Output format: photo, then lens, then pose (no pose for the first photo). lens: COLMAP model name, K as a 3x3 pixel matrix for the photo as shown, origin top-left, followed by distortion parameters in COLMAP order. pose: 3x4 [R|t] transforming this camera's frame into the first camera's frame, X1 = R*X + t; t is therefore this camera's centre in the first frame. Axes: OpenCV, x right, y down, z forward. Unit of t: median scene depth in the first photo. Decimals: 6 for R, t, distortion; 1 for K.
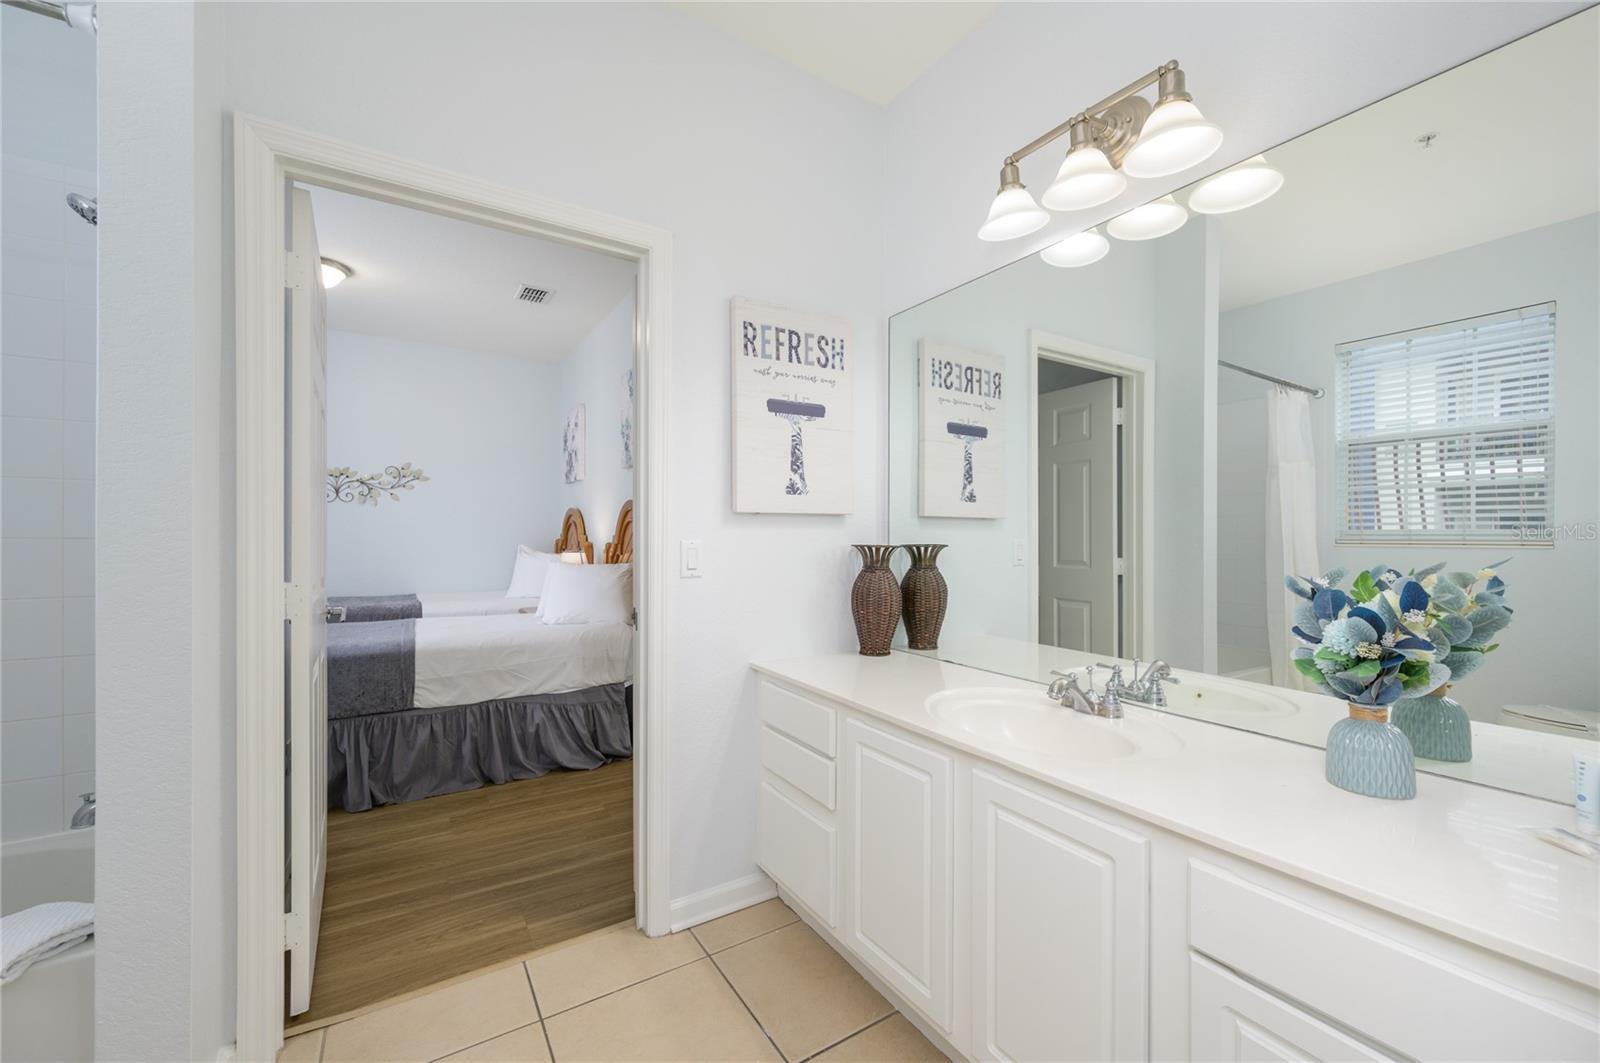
lens RADIAL K [[635.3, 0, 802.9], [0, 635.3, 533.4], [0, 0, 1]] dist [0.000450, 0.000124]
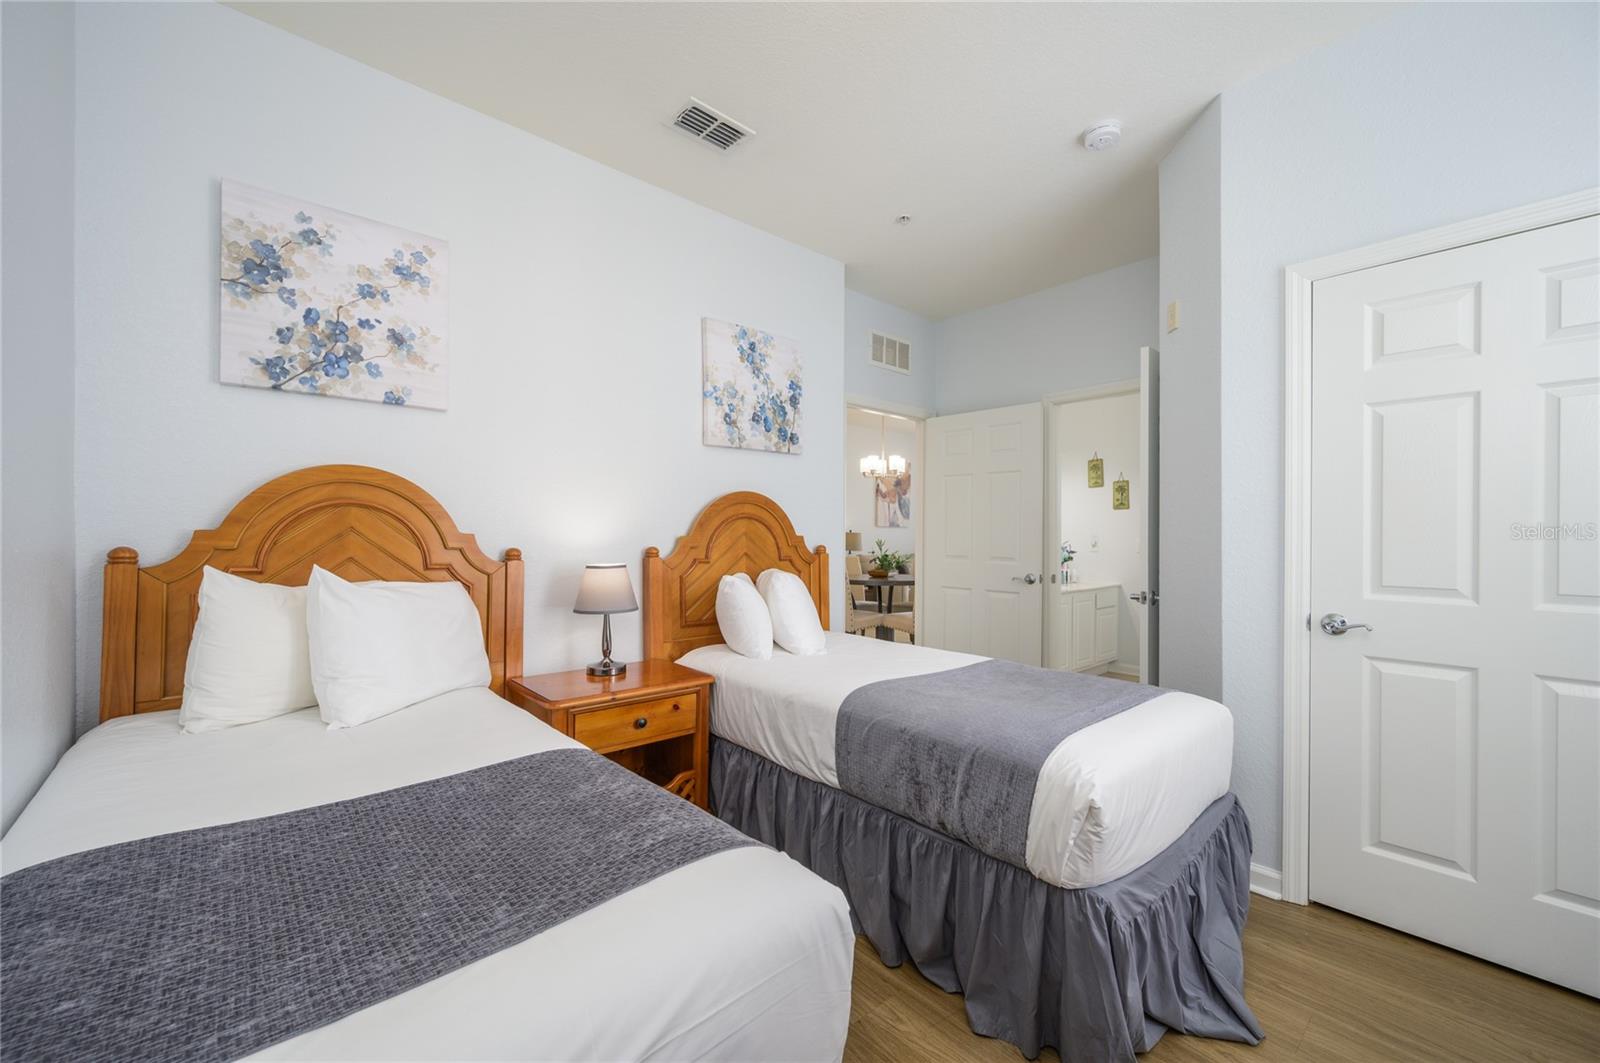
lens RADIAL K [[635.3, 0, 808.6], [0, 635.3, 534.8], [0, 0, 1]] dist [0.000450, 0.000124]
pose [[-0.173808, -0.005418, 0.984765, -0.831088], [-0.008854, 0.999953, 0.003938, -0.000055], [-0.984740, -0.008035, -0.173848, 0.816449]]
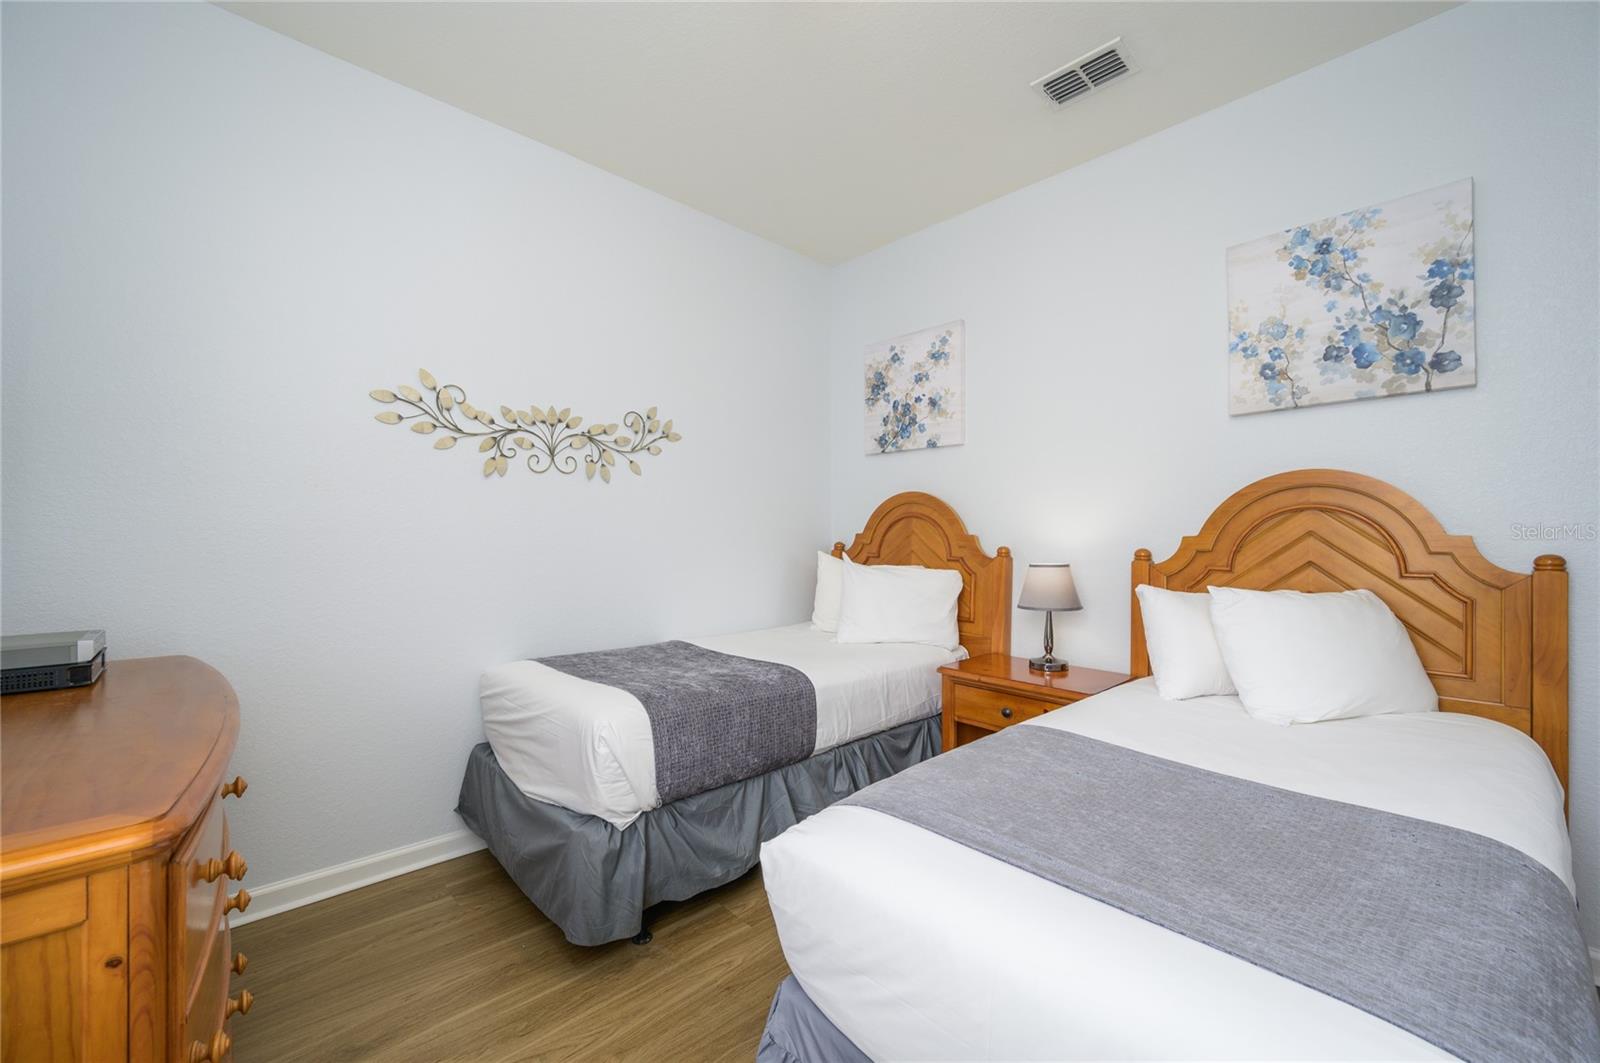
lens RADIAL K [[635.3, 0, 807.9], [0, 635.3, 532.4], [0, 0, 1]] dist [0.000450, 0.000124]
pose [[0.979931, -0.003558, 0.199303, -0.610785], [0.003542, 0.999994, 0.000436, 0.000021], [-0.199303, 0.000279, 0.979938, 0.427289]]
